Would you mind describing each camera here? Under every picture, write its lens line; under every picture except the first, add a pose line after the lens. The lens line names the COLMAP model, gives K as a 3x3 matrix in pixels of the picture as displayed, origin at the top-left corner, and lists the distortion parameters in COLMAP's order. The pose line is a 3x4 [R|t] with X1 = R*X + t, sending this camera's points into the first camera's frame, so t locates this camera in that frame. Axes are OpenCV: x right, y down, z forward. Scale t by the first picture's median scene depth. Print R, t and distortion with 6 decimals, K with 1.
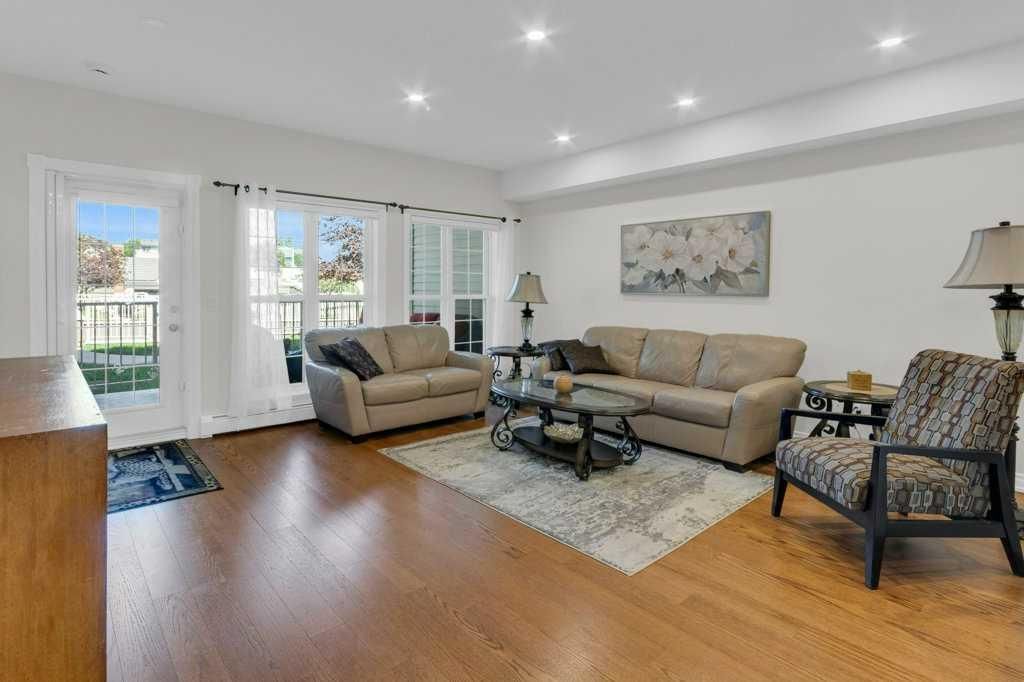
lens RADIAL K [[528.9, 0, 511.9], [0, 528.9, 295.2], [0, 0, 1]] dist [-0.000477, 0.000136]
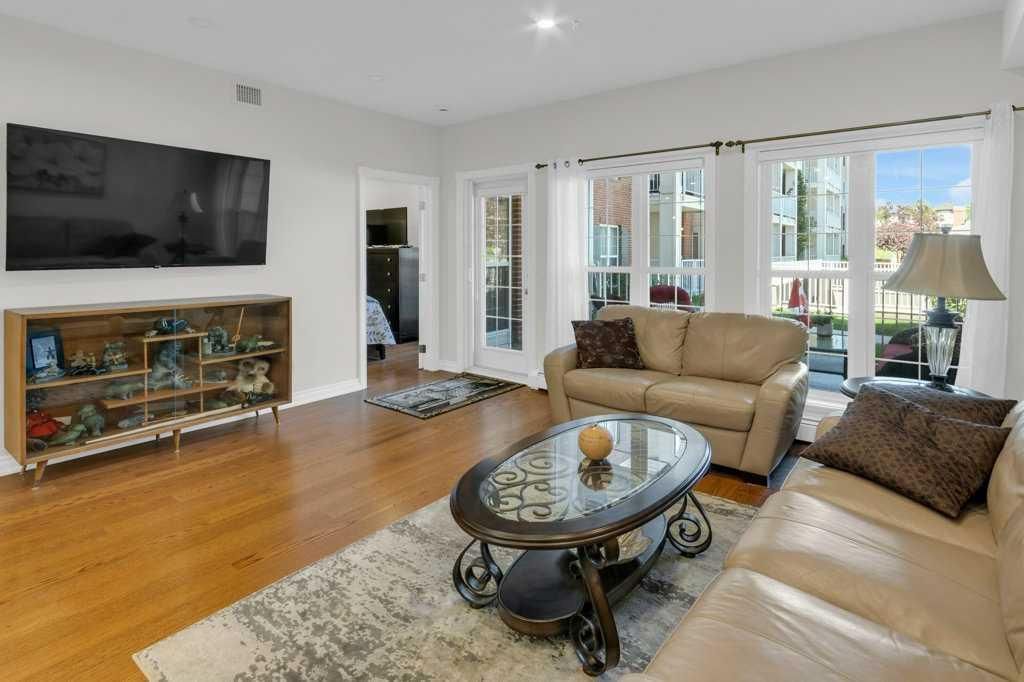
lens RADIAL K [[528.9, 0, 511.9], [0, 528.9, 295.2], [0, 0, 1]] dist [-0.000477, 0.000136]
pose [[0.173099, 0.071961, -0.982272, 0.489936], [-0.014083, 0.997406, 0.070588, -0.017100], [0.984804, 0.001614, 0.173663, 0.677009]]
